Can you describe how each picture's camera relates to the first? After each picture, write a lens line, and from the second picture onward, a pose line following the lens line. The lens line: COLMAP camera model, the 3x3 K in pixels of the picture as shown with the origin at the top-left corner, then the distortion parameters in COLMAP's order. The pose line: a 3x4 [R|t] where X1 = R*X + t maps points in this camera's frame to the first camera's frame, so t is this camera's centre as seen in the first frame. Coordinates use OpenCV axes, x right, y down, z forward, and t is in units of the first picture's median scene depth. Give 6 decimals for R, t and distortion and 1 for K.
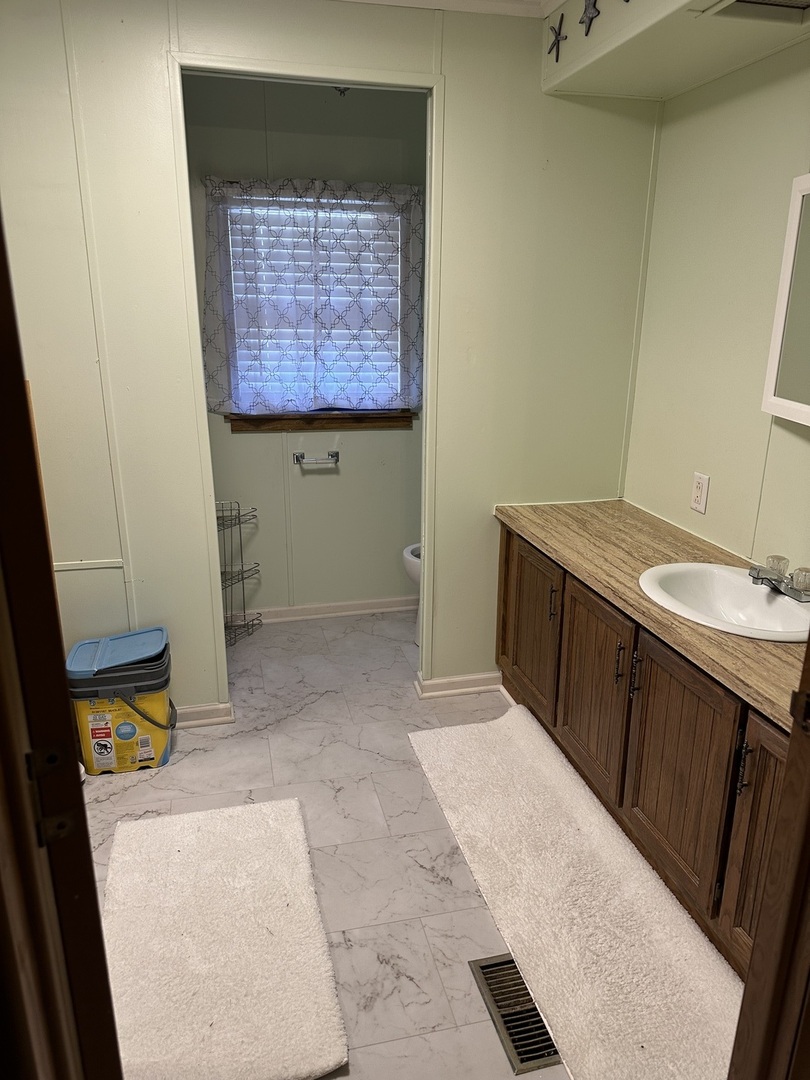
lens RADIAL K [[764.5, 0, 406.6], [0, 764.5, 542.6], [0, 0, 1]] dist [0.009494, 0.000901]
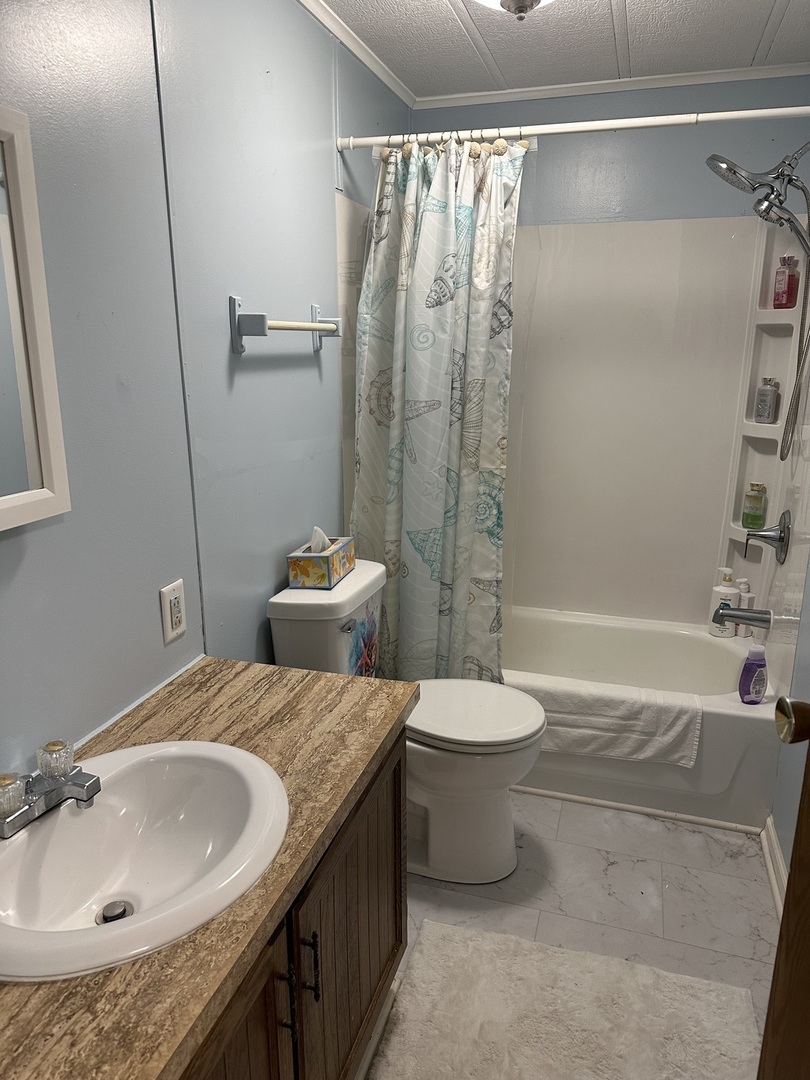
lens RADIAL K [[764.5, 0, 406.0], [0, 764.5, 540.8], [0, 0, 1]] dist [0.009494, 0.000901]
pose [[0.861816, 0.127816, -0.490852, 0.579648], [-0.138023, 0.990307, 0.015538, -0.184176], [0.488081, 0.054358, 0.871104, 0.507405]]
